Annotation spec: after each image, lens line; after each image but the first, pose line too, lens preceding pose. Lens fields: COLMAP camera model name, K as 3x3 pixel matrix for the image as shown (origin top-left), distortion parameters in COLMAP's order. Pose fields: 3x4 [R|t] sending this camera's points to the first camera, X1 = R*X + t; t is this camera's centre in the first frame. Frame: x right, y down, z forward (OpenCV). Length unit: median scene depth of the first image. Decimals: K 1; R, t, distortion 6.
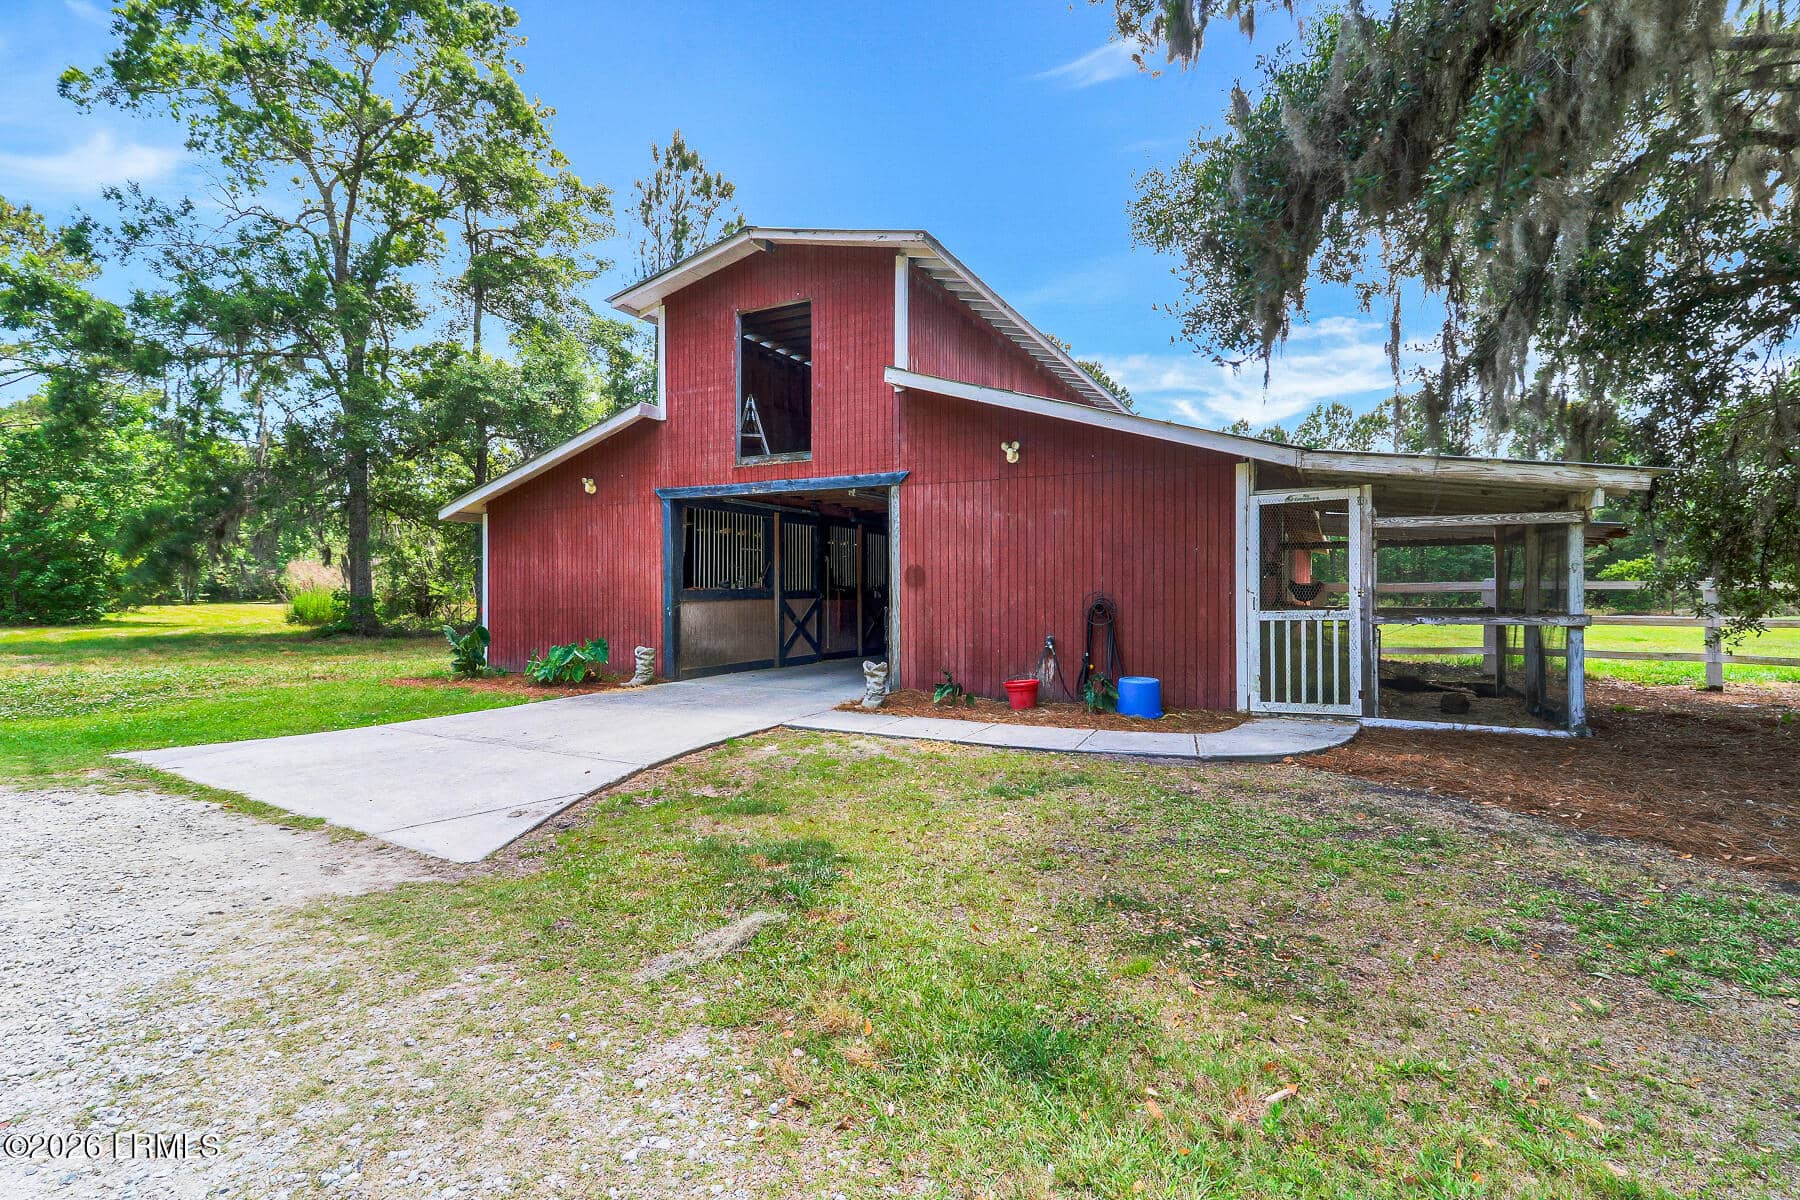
lens RADIAL K [[827.7, 0, 899.6], [0, 827.7, 584.5], [0, 0, 1]] dist [0.003131, -0.001727]
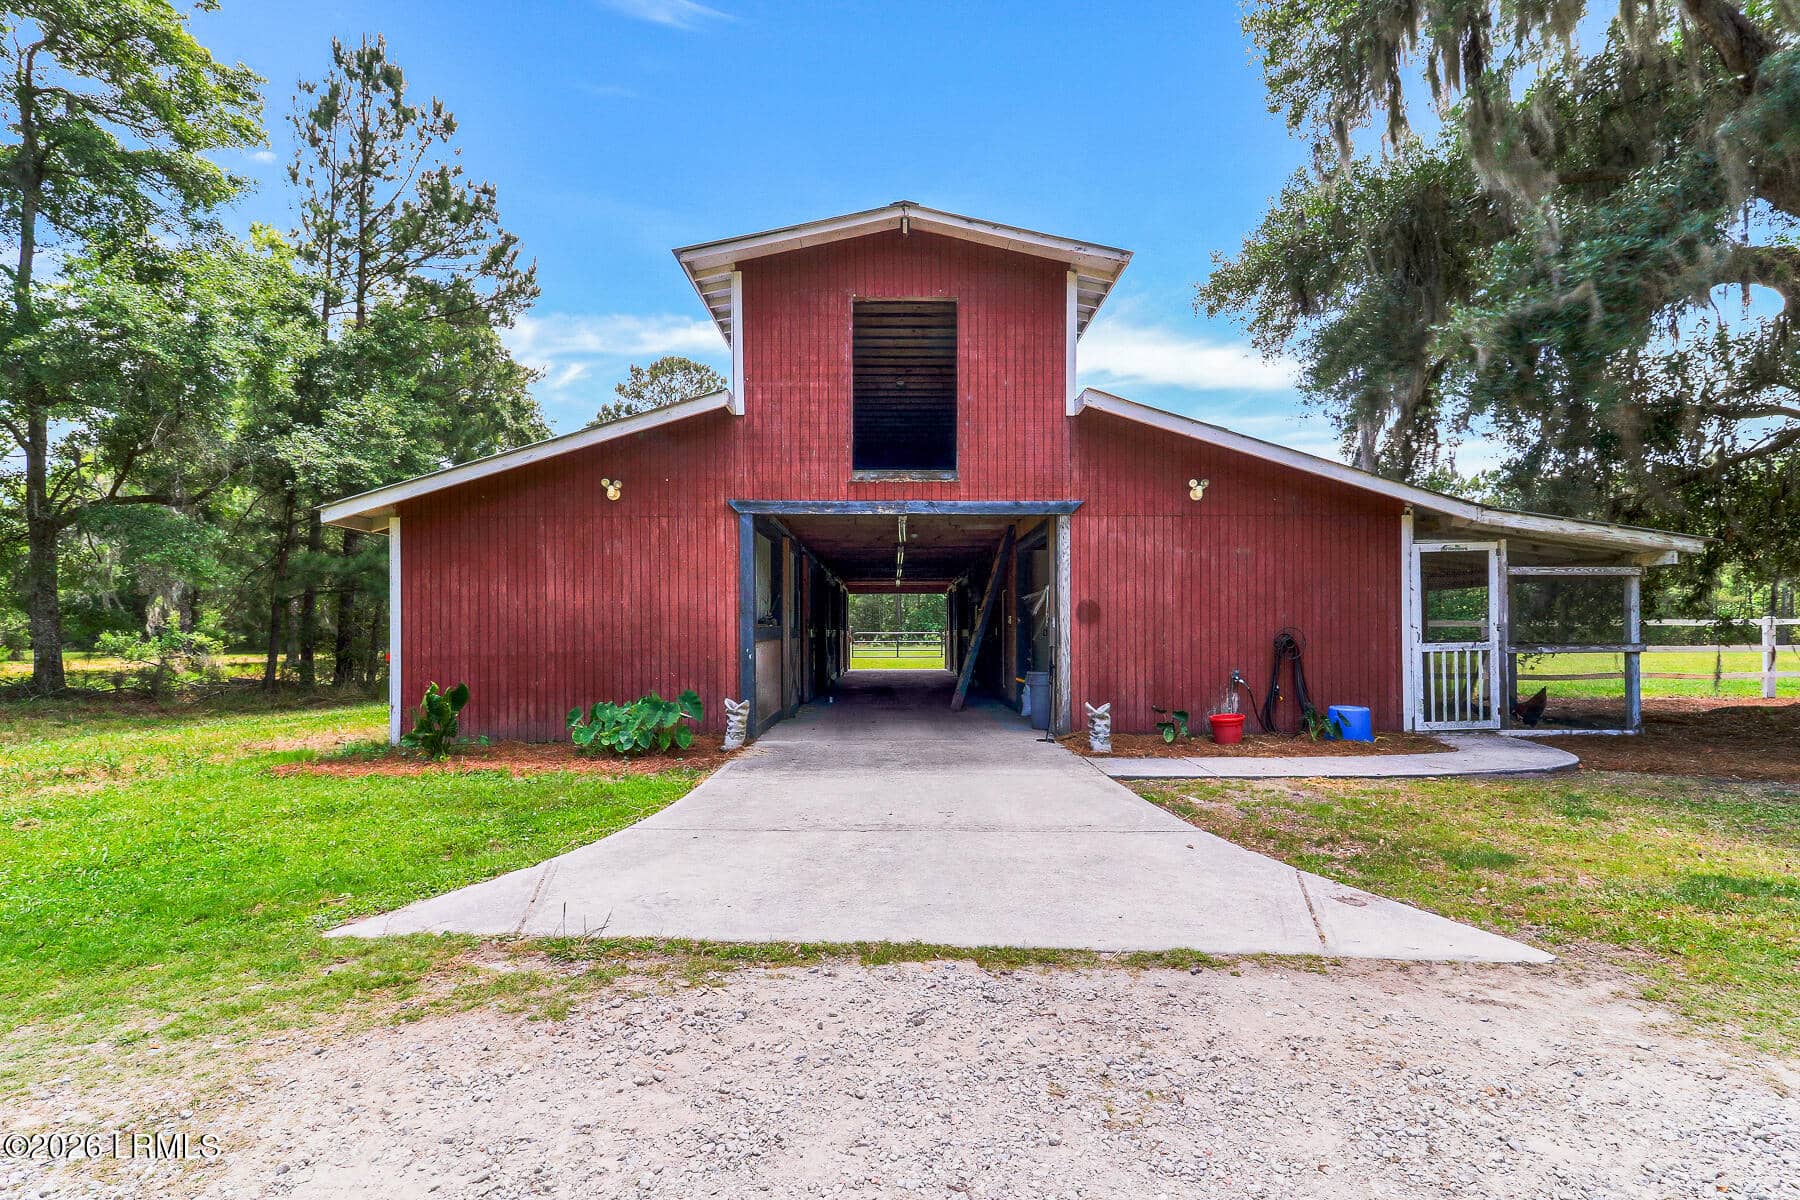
lens RADIAL K [[827.7, 0, 899.6], [0, 827.7, 619.6], [0, 0, 1]] dist [0.003131, -0.001727]
pose [[0.884808, 0.000087, 0.465956, -0.644040], [-0.000985, 0.999998, 0.001684, -0.002691], [-0.465955, -0.001949, 0.884806, 0.270239]]
